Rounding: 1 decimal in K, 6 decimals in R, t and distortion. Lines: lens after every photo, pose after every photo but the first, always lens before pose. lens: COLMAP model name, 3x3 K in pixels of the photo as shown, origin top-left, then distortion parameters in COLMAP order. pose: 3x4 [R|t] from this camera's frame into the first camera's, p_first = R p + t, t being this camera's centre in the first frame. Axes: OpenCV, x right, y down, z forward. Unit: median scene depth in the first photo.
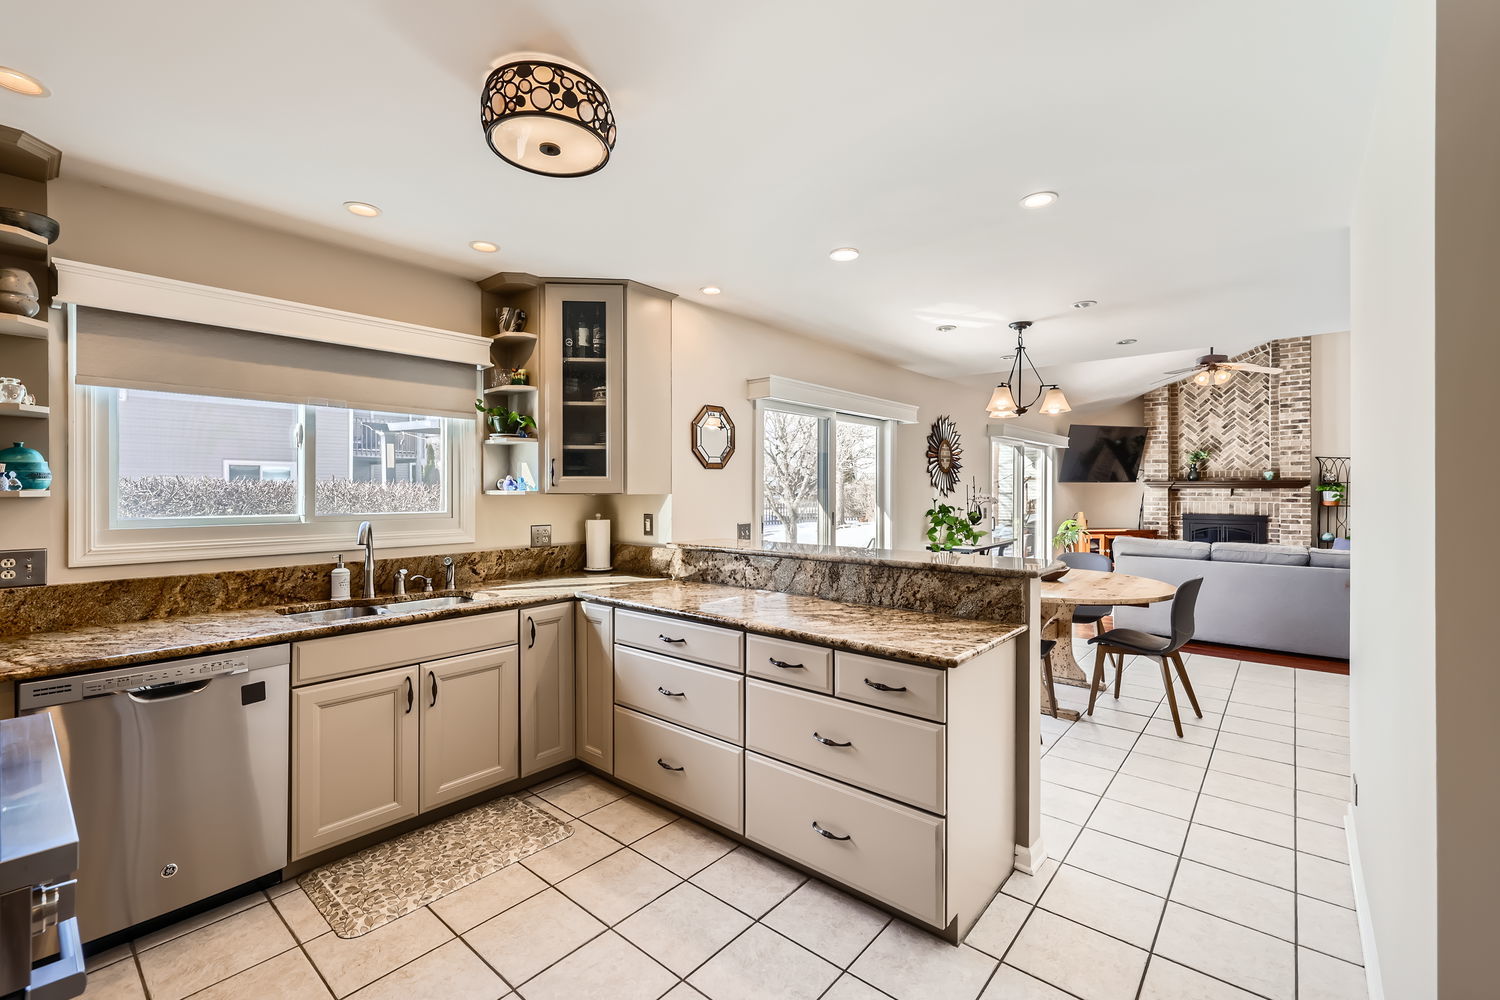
lens RADIAL K [[654.8, 0, 745.9], [0, 654.8, 492.2], [0, 0, 1]] dist [0.003271, 0.000415]
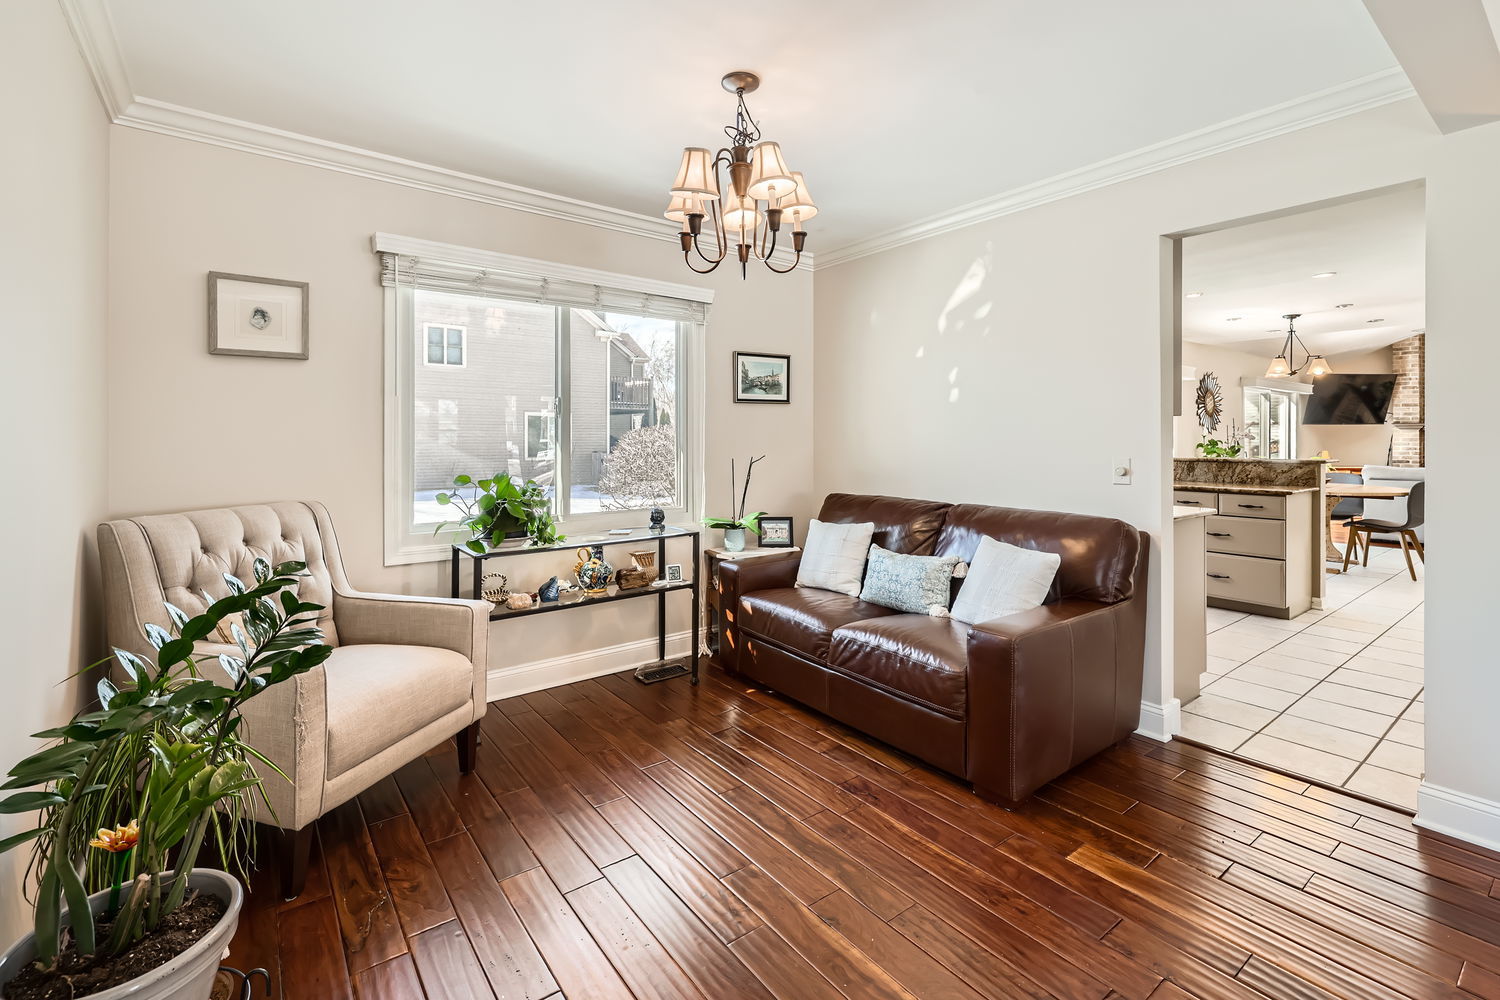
lens RADIAL K [[654.8, 0, 746.4], [0, 654.8, 438.8], [0, 0, 1]] dist [0.003271, 0.000415]
pose [[0.972843, 0.000320, -0.231464, -0.270488], [-0.001077, 0.999994, -0.003144, 0.019983], [0.231462, 0.003308, 0.972838, -0.454443]]
